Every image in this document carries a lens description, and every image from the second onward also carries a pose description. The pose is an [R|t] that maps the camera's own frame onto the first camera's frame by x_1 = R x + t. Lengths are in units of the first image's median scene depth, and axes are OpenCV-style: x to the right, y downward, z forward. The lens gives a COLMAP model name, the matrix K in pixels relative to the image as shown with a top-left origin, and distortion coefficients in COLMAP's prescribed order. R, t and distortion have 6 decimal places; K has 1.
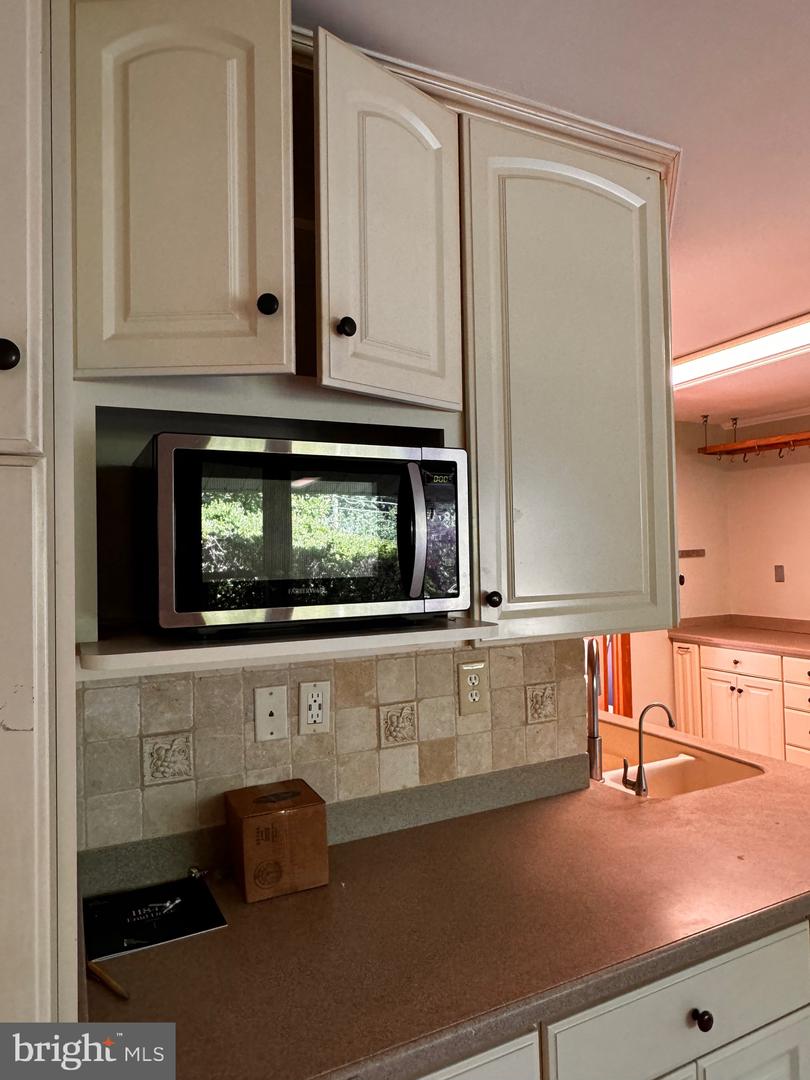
lens RADIAL K [[698.3, 0, 407.1], [0, 698.3, 538.9], [0, 0, 1]] dist [-0.002576, -0.001917]
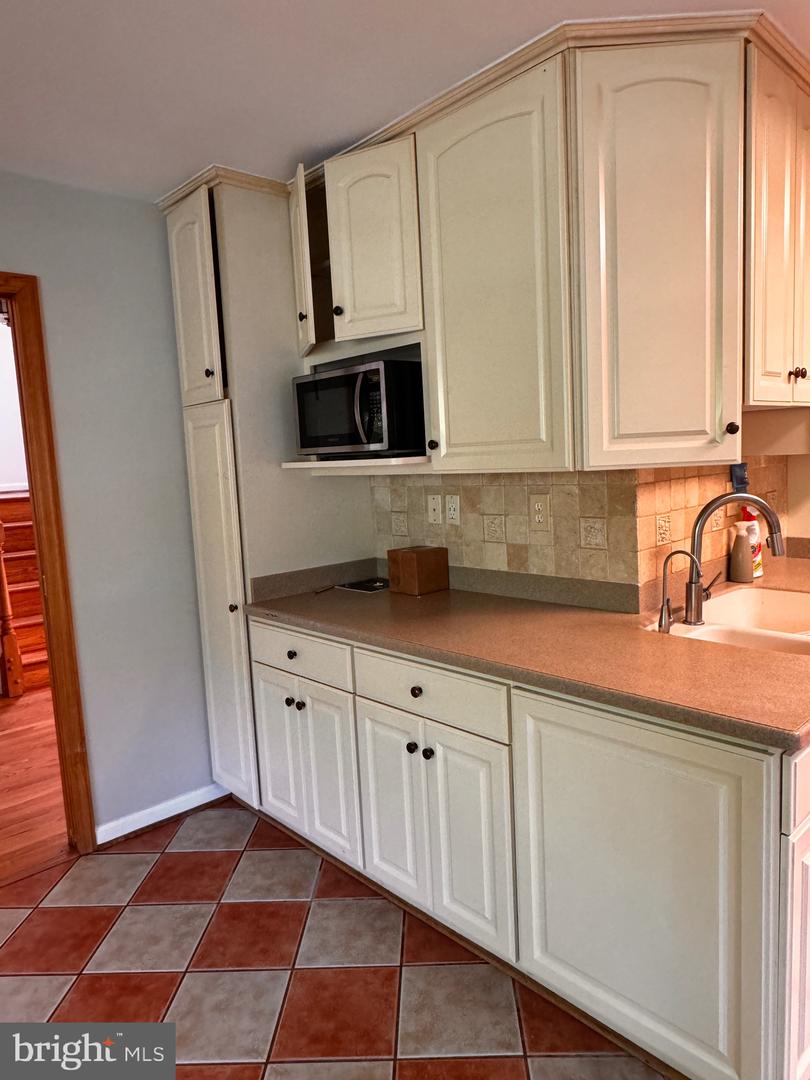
lens RADIAL K [[698.3, 0, 408.0], [0, 698.3, 537.2], [0, 0, 1]] dist [-0.002576, -0.001917]
pose [[0.287172, 0.122367, -0.950031, 1.401351], [0.065980, 0.986924, 0.147063, 0.044834], [0.955604, -0.104915, 0.275343, 0.389402]]
